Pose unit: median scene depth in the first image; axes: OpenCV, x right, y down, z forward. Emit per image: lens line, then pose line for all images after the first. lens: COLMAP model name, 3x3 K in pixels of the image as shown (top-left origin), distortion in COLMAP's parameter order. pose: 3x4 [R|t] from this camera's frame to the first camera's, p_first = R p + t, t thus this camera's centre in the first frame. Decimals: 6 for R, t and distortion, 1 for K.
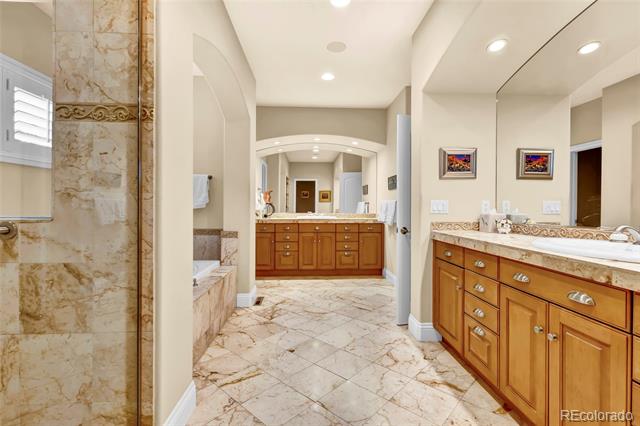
lens RADIAL K [[473.7, 0, 320.2], [0, 473.7, 211.0], [0, 0, 1]] dist [0.000173, 0.000084]
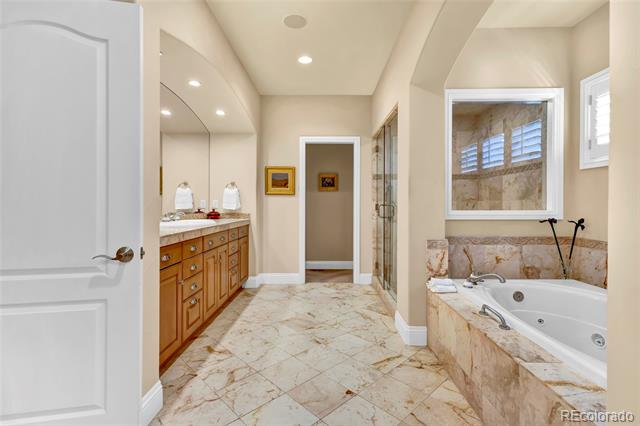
lens RADIAL K [[473.7, 0, 320.4], [0, 473.7, 210.6], [0, 0, 1]] dist [0.000173, 0.000084]
pose [[-0.999329, -0.007657, 0.035818, -0.044362], [-0.006872, 0.999735, 0.021987, -0.018609], [-0.035977, 0.021726, -0.999116, 2.047531]]
